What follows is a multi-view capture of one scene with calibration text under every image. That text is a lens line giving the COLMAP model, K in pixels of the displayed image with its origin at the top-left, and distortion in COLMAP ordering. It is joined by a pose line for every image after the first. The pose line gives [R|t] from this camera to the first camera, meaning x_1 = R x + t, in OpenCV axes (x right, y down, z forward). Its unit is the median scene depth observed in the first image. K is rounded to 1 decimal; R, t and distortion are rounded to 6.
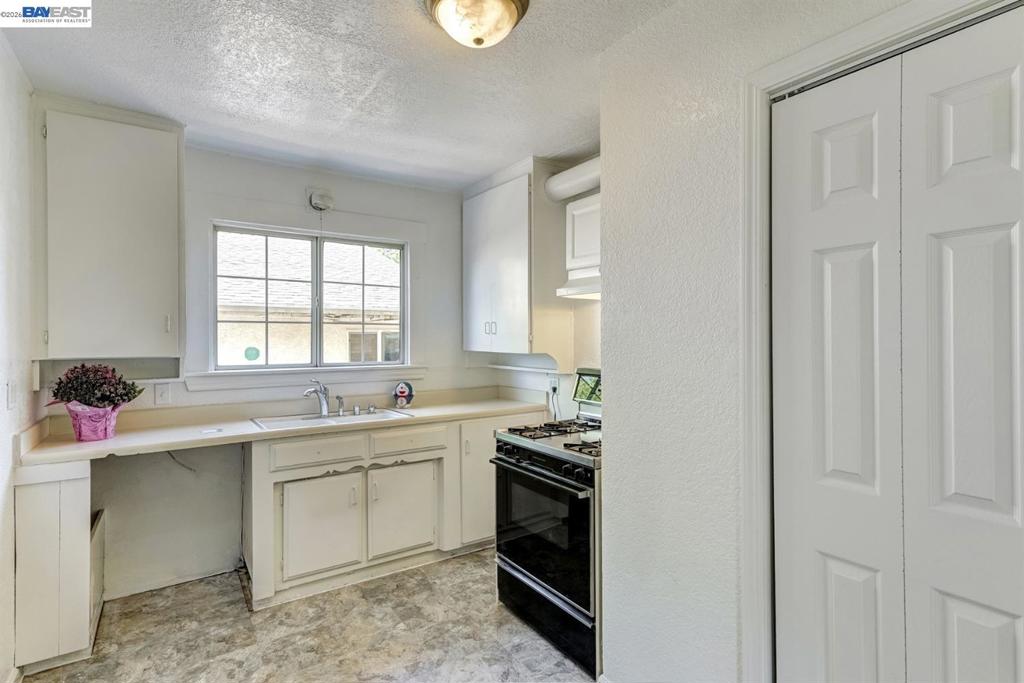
lens RADIAL K [[516.7, 0, 511.4], [0, 516.7, 336.9], [0, 0, 1]] dist [0.000735, 0.000040]
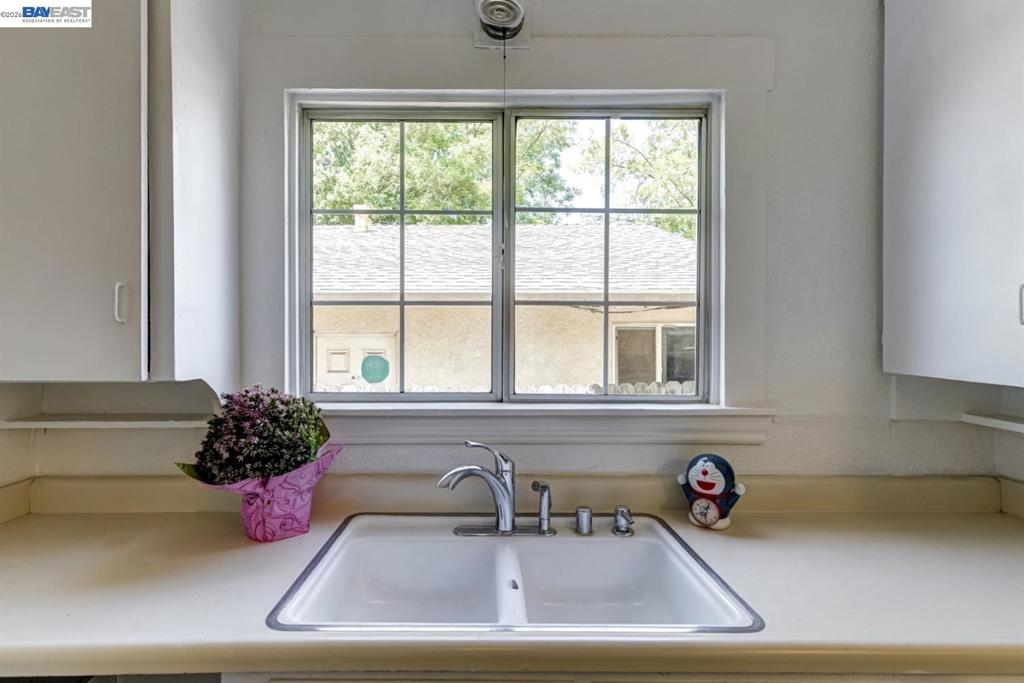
lens RADIAL K [[504.8, 0, 485.7], [0, 504.8, 334.2], [0, 0, 1]] dist [0.005619, 0.000361]
pose [[0.830535, 0.003025, -0.556958, -0.140851], [-0.001805, 0.999995, 0.002739, -0.001169], [0.556964, -0.001270, 0.830536, 0.611186]]
